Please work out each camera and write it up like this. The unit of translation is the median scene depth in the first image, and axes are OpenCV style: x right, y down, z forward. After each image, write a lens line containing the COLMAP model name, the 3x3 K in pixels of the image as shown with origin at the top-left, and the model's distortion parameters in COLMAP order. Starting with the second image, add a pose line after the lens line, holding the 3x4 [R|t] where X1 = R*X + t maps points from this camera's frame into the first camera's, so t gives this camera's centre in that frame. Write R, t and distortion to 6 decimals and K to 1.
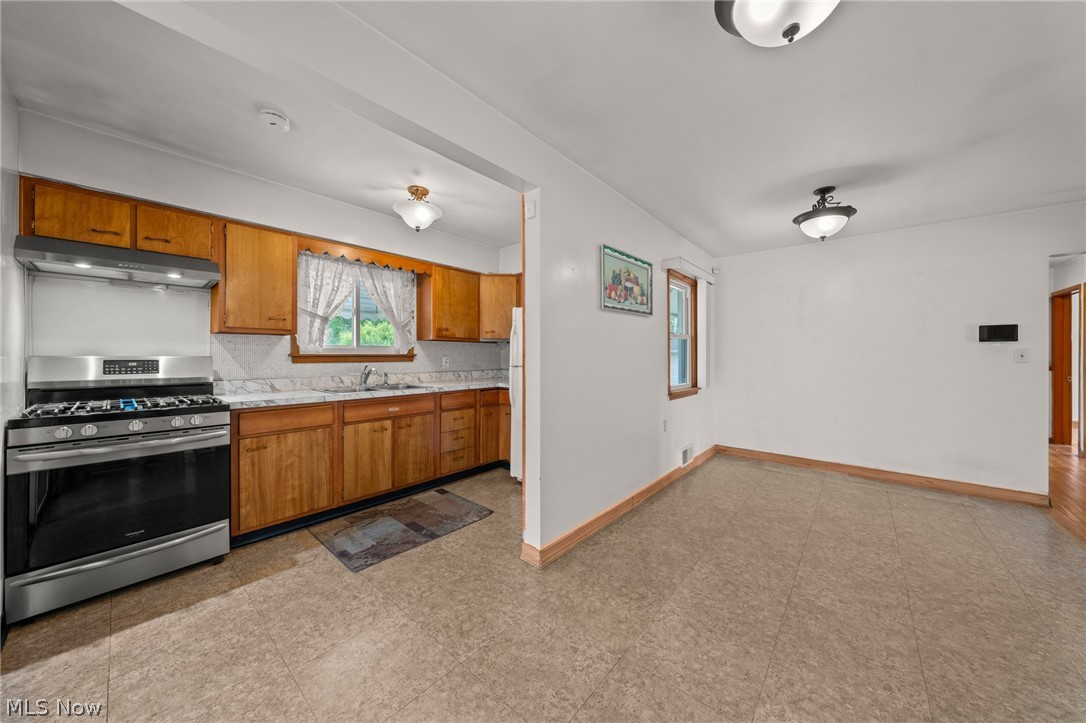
lens RADIAL K [[369.4, 0, 539.2], [0, 369.4, 354.8], [0, 0, 1]] dist [-0.001241, 0.000043]
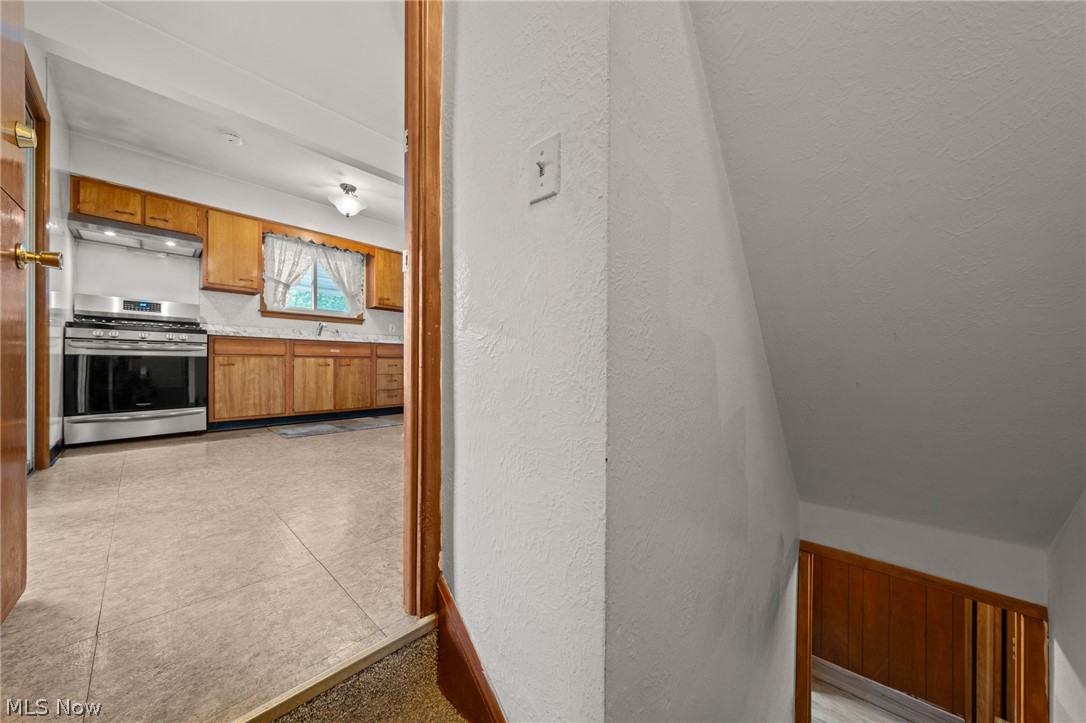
lens RADIAL K [[364.5, 0, 541.8], [0, 364.5, 364.2], [0, 0, 1]] dist [0.000625, 0.000072]
pose [[0.999766, 0.003882, -0.021298, 0.431617], [-0.003828, 0.999989, 0.002561, 0.210367], [0.021308, -0.002479, 0.999770, -0.350063]]
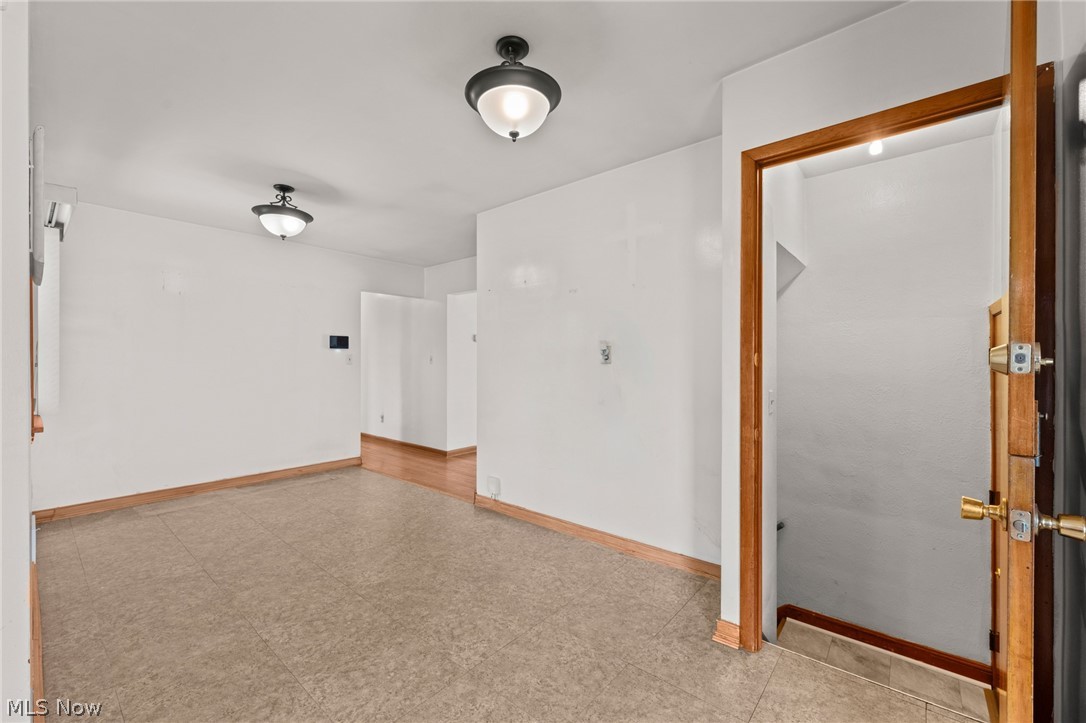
lens RADIAL K [[441.3, 0, 542.4], [0, 441.3, 359.0], [0, 0, 1]] dist [-0.001952, -0.000183]
pose [[-0.008720, -0.000700, 0.999962, -0.378497], [-0.002148, 0.999997, 0.000681, -0.002465], [-0.999960, -0.002142, -0.008721, 0.333043]]
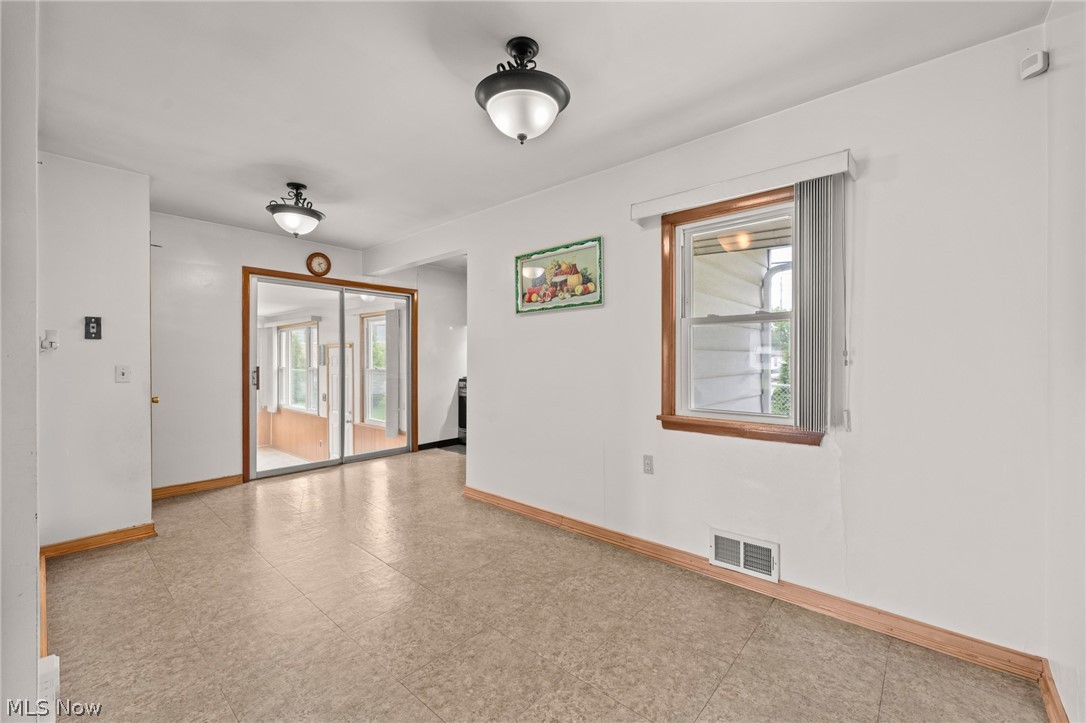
lens RADIAL K [[441.3, 0, 542.4], [0, 441.3, 359.0], [0, 0, 1]] dist [-0.001952, -0.000183]
pose [[-0.006809, 0.001431, -0.999976, 1.403068], [0.004066, 0.999991, 0.001403, 0.004870], [0.999969, -0.004057, -0.006815, 1.023350]]
